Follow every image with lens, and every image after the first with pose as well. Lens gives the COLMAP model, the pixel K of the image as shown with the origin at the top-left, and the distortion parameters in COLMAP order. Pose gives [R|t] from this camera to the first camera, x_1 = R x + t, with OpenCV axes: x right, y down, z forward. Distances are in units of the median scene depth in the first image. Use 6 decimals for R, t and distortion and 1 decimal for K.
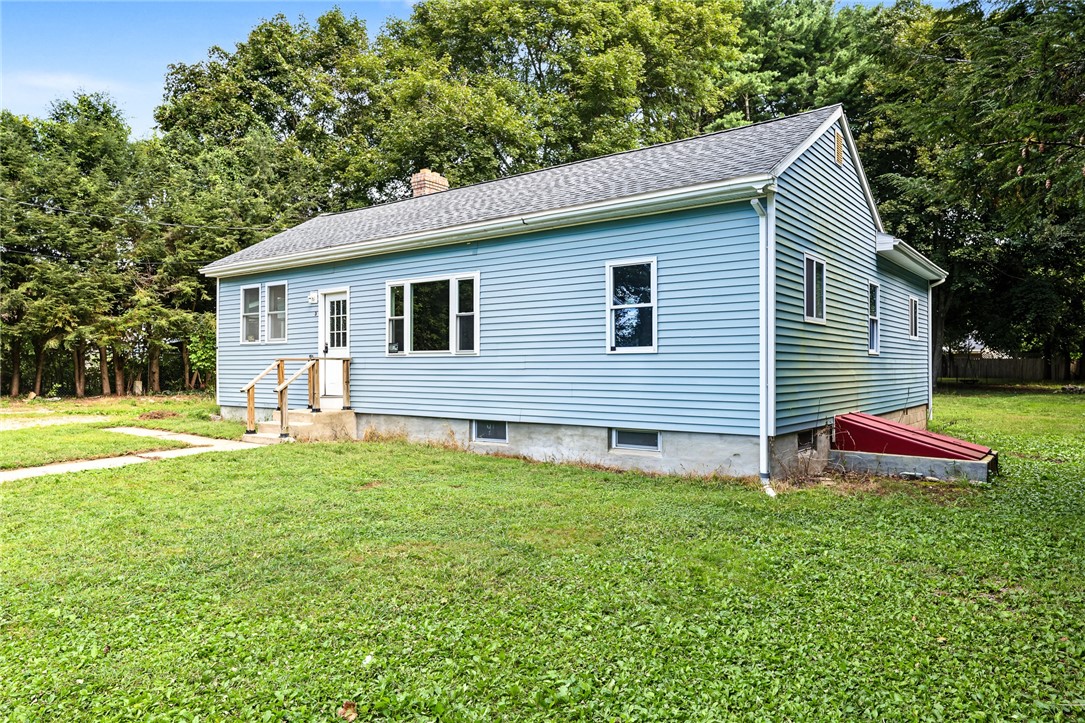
lens RADIAL K [[720.5, 0, 543.0], [0, 720.5, 358.5], [0, 0, 1]] dist [0.024454, 0.002014]
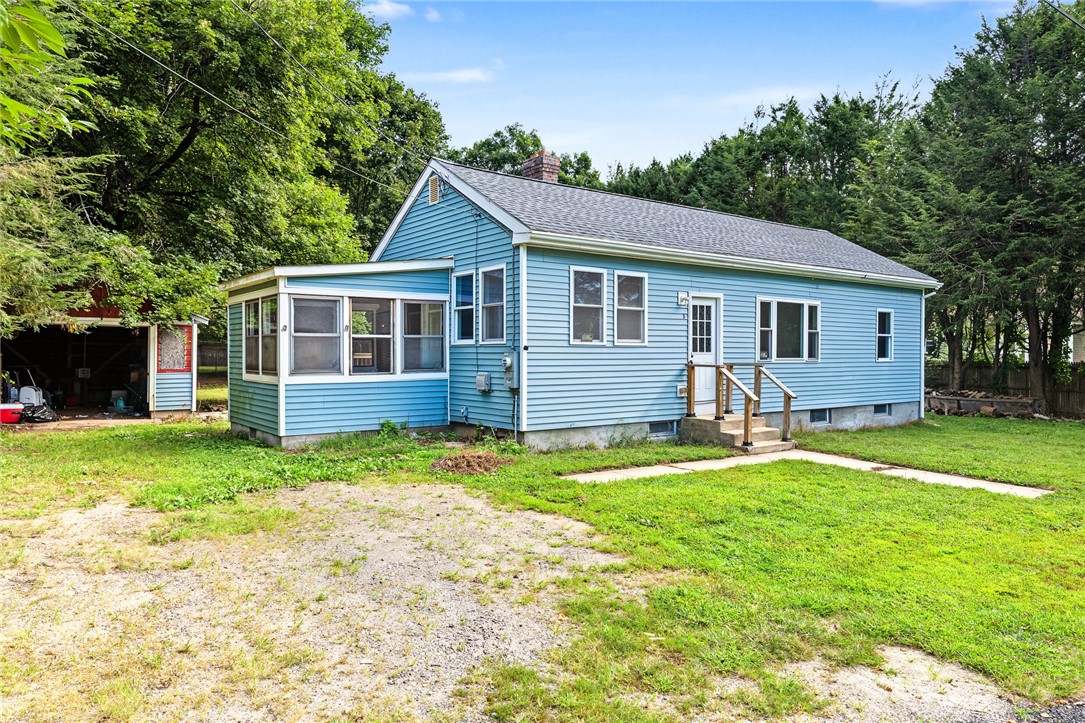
lens RADIAL K [[720.5, 0, 540.6], [0, 720.5, 366.9], [0, 0, 1]] dist [0.024454, 0.002014]
pose [[0.271408, -0.011487, 0.962396, -1.386919], [-0.011182, 0.999824, 0.015087, -0.008984], [-0.962400, -0.014856, 0.271231, 1.008296]]
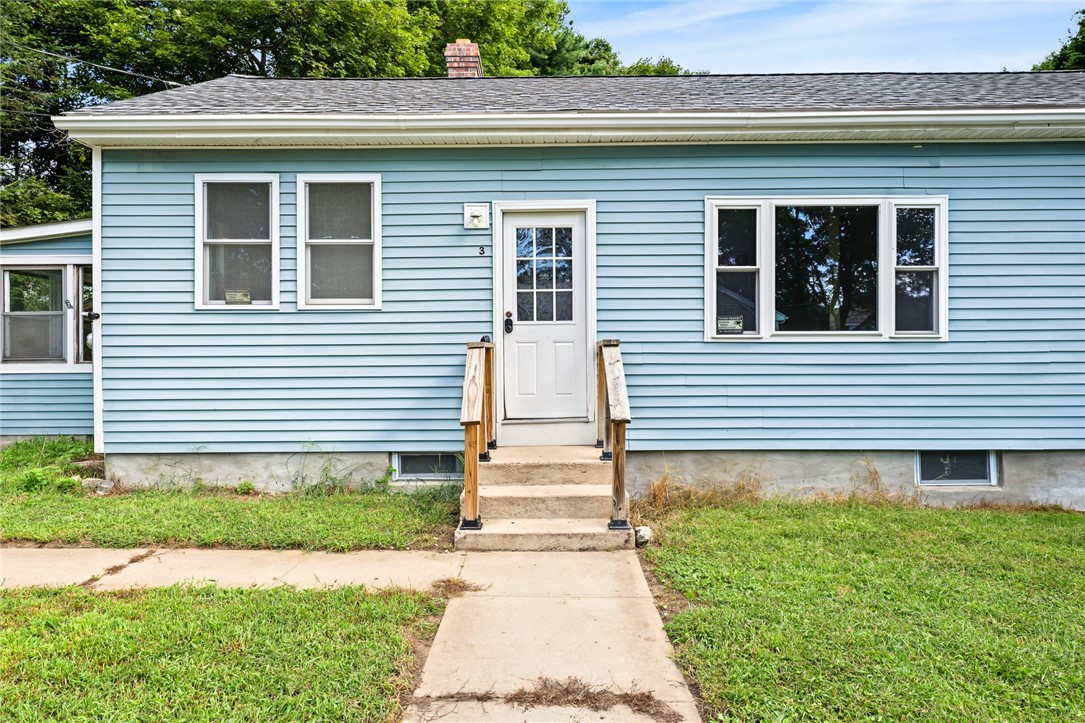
lens RADIAL K [[644.6, 0, 543.6], [0, 644.6, 360.9], [0, 0, 1]] dist [0.009960, 0.000171]
pose [[0.797096, 0.002178, 0.603849, -0.591208], [-0.004708, 0.999986, 0.002609, 0.011142], [-0.603834, -0.004923, 0.797095, 0.689003]]
